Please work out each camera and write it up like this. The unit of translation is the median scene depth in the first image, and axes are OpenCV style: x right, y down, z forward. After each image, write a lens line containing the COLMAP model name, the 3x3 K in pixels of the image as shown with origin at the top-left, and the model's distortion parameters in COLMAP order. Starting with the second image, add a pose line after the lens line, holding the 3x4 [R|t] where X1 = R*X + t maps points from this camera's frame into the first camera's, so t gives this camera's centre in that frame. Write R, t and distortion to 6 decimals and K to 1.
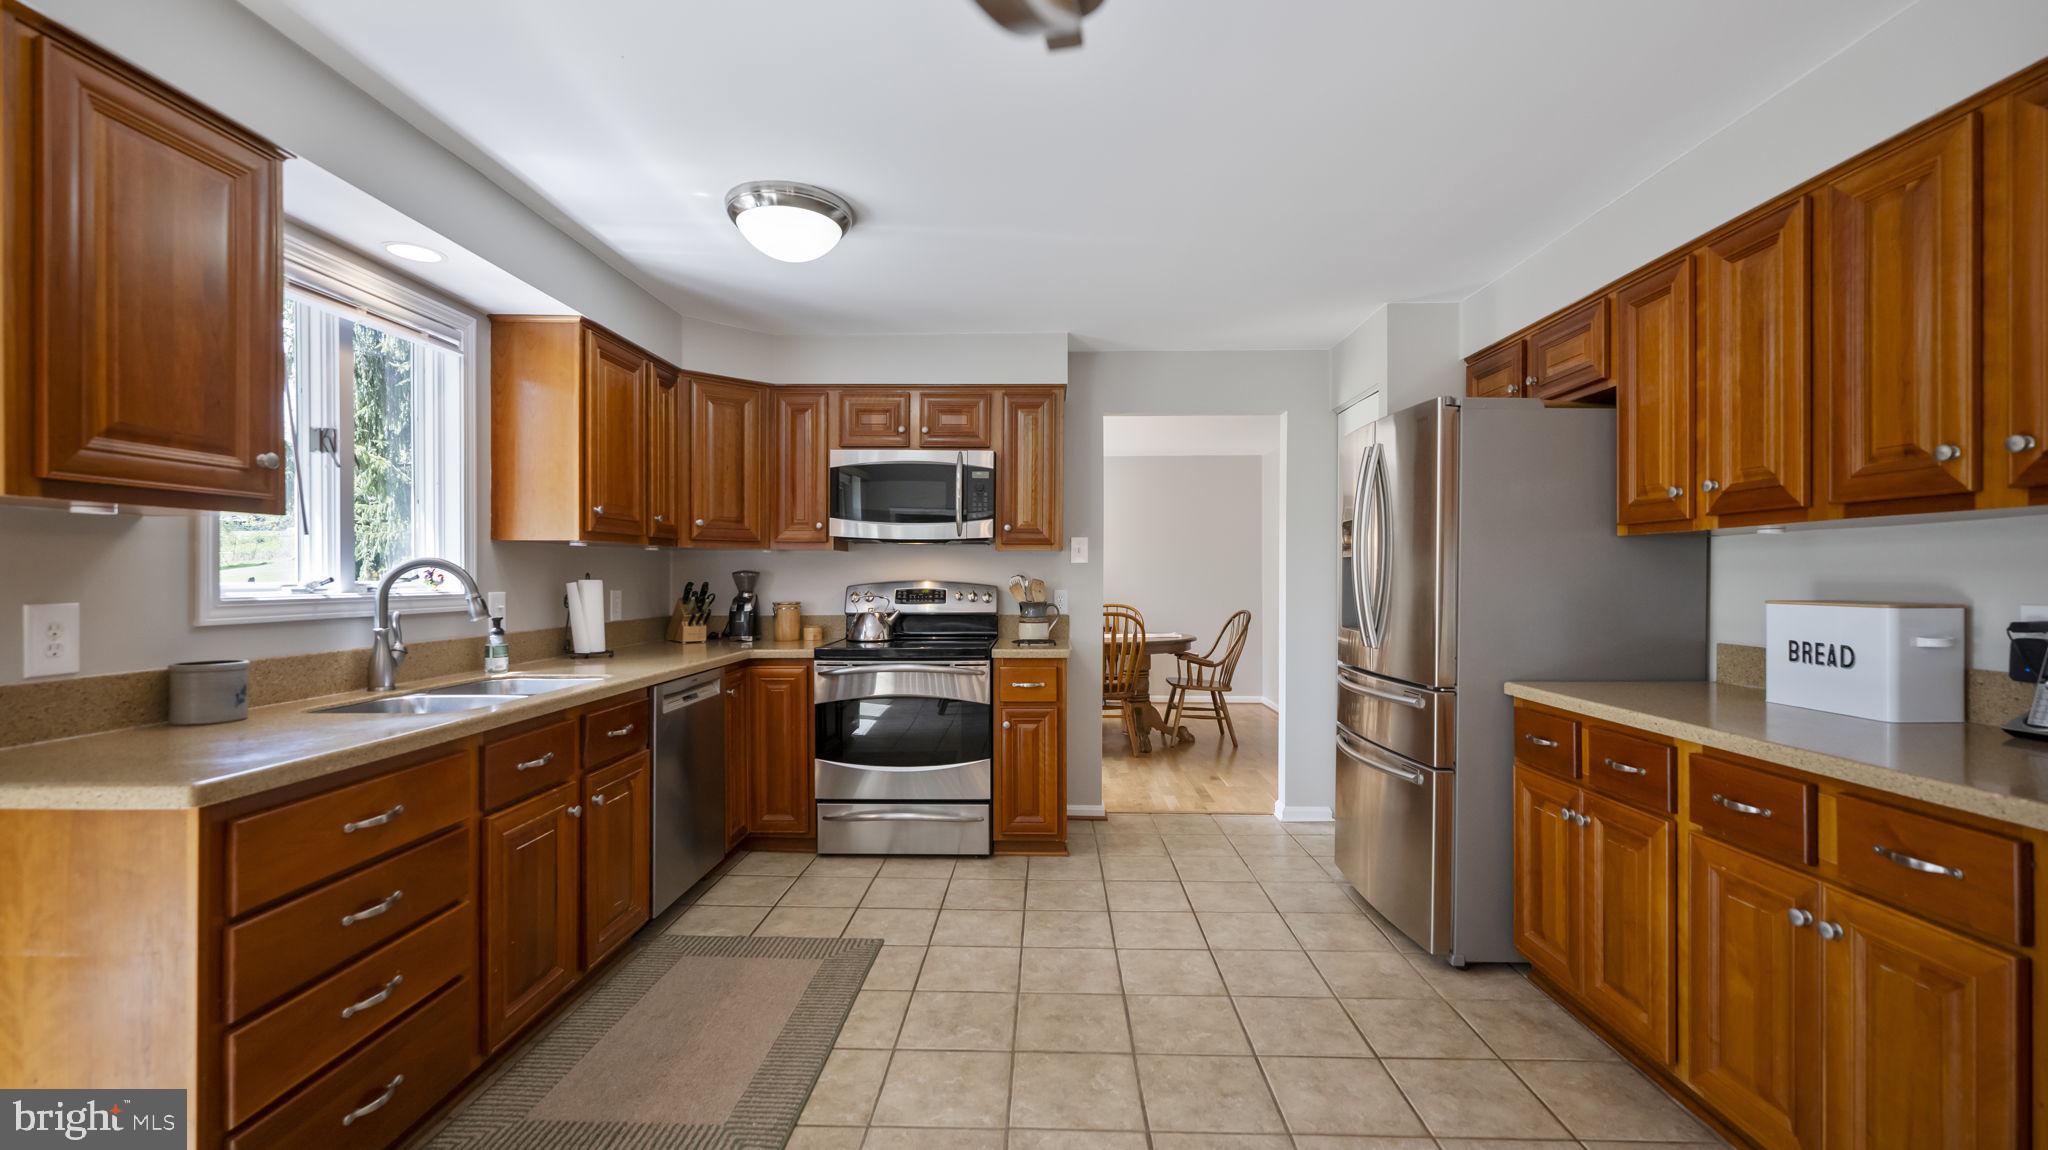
lens RADIAL K [[843.0, 0, 1024.0], [0, 843.0, 579.9], [0, 0, 1]] dist [0.000183, -0.000054]
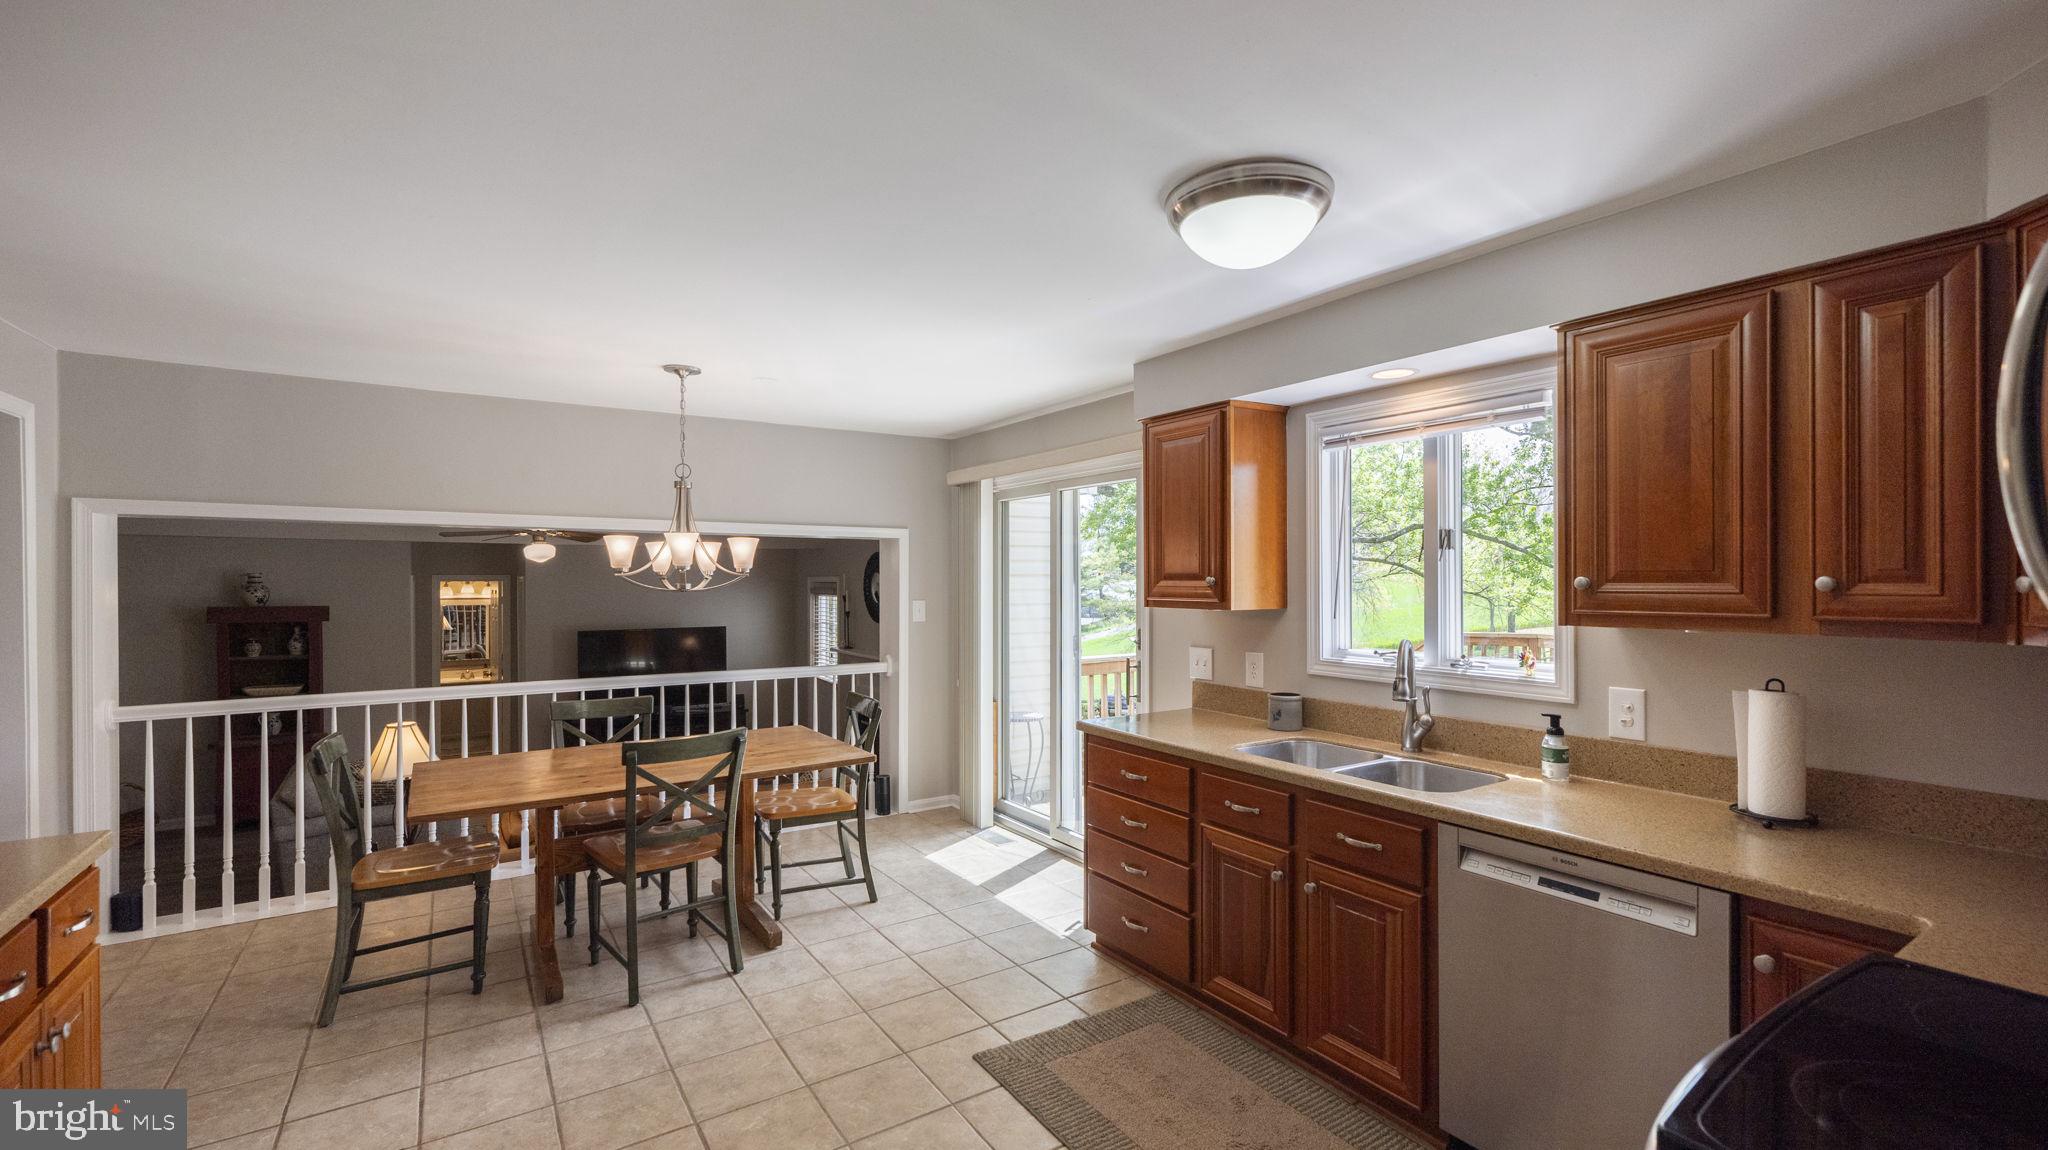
lens RADIAL K [[863.6, 0, 1015.8], [0, 863.6, 584.6], [0, 0, 1]] dist [-0.004067, -0.000381]
pose [[-0.821234, 0.006333, -0.570557, 0.241804], [-0.000661, 0.999927, 0.012049, -0.074006], [0.570591, 0.010272, -0.821170, 1.083931]]
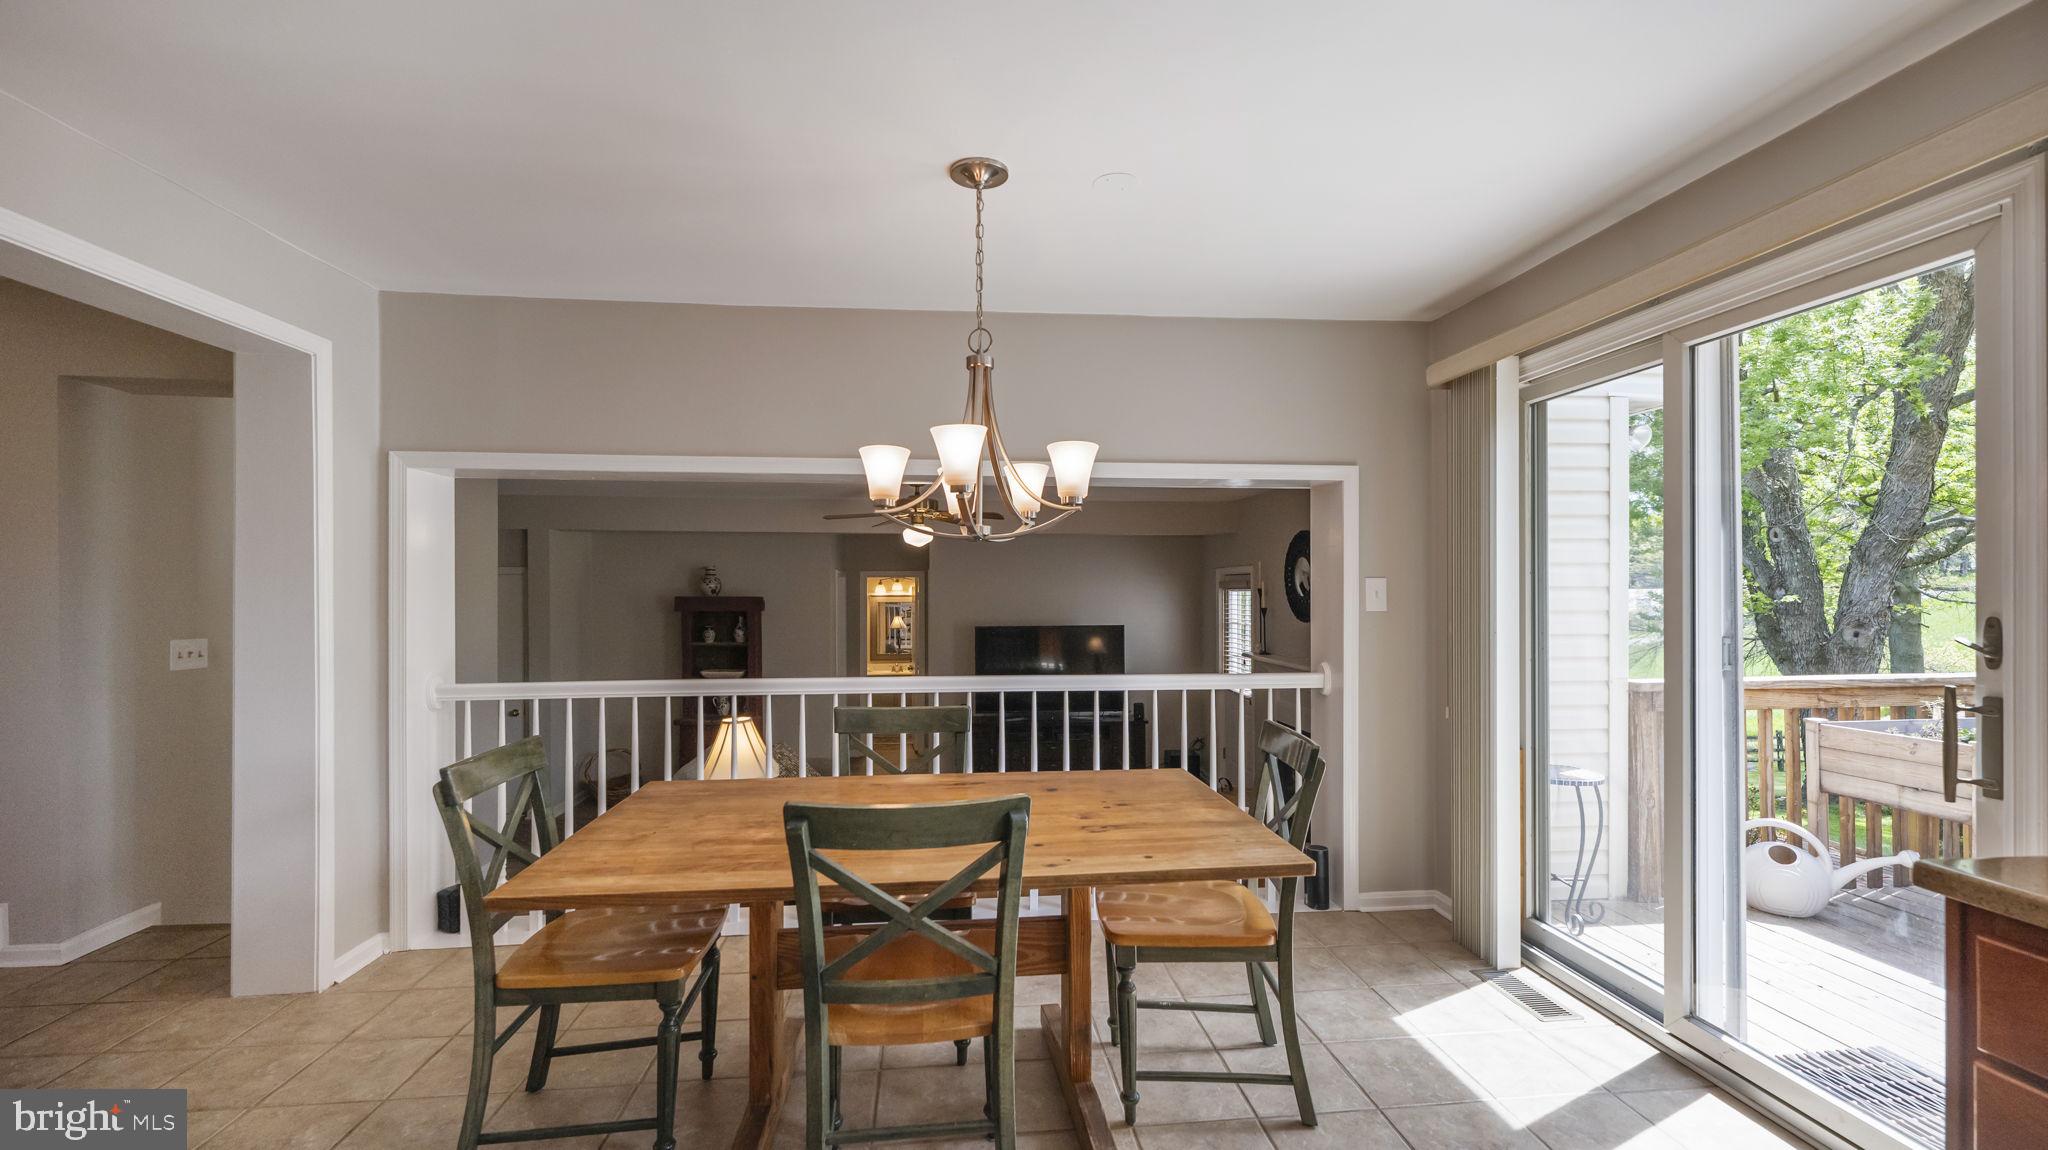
lens RADIAL K [[843.0, 0, 1024.0], [0, 843.0, 579.9], [0, 0, 1]] dist [0.000183, -0.000054]
pose [[-0.991015, 0.001338, -0.133742, 0.037680], [0.002239, 0.999976, -0.006592, -0.021439], [0.133730, -0.006832, -0.990994, 0.635270]]
